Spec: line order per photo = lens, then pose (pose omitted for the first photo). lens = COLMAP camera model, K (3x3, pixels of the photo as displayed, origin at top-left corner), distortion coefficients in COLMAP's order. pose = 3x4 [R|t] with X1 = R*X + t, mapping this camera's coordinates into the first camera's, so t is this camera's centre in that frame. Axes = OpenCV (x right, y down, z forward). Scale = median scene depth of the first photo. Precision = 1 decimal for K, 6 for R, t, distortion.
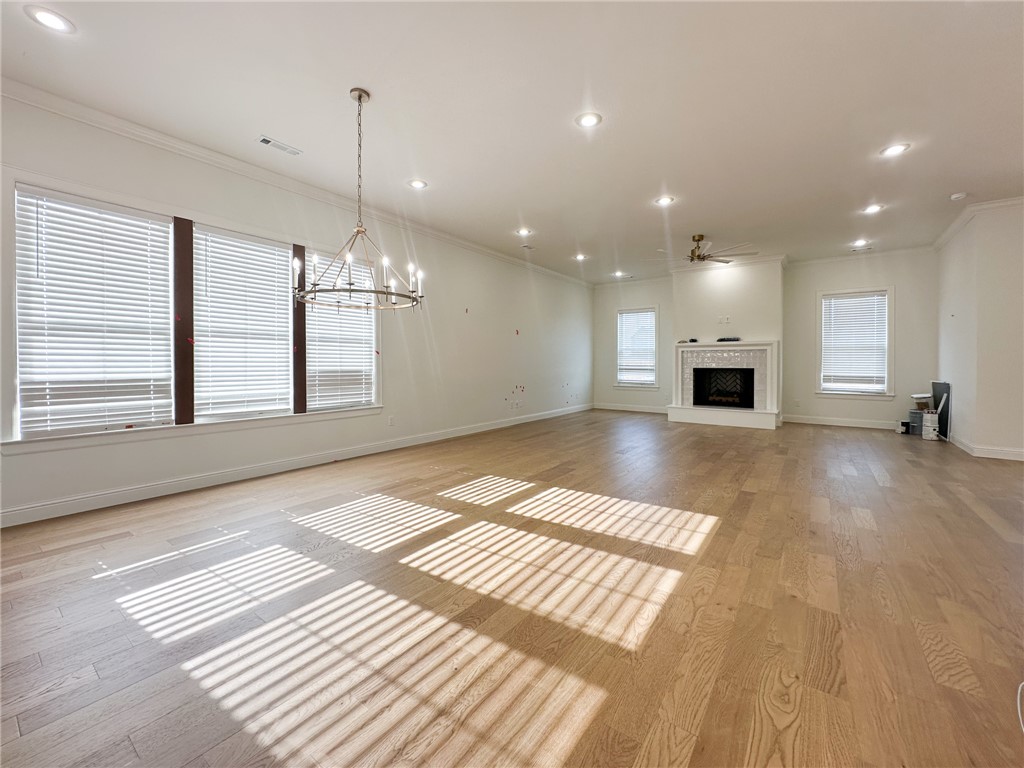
lens RADIAL K [[413.3, 0, 518.2], [0, 413.3, 366.6], [0, 0, 1]] dist [0.002716, 0.000029]
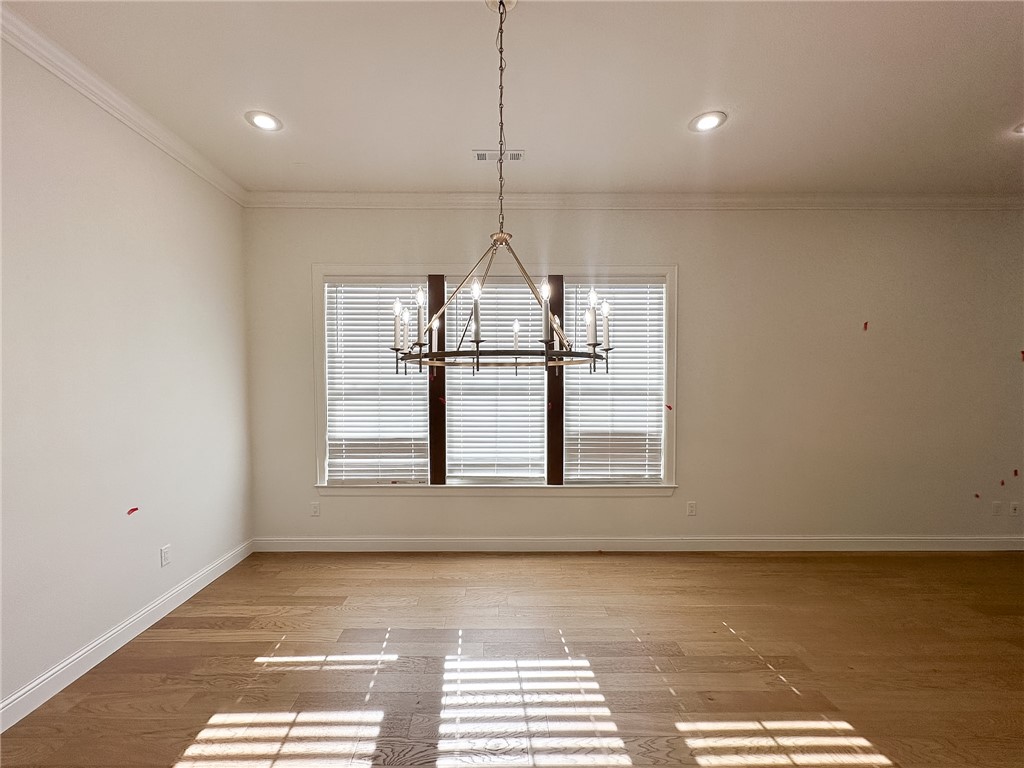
lens RADIAL K [[411.6, 0, 505.6], [0, 411.6, 392.1], [0, 0, 1]] dist [-0.000015, -0.000540]
pose [[0.583788, 0.028545, -0.811404, 0.079351], [-0.010920, 0.999567, 0.027308, -0.109655], [0.811833, -0.007081, 0.583847, 0.556207]]
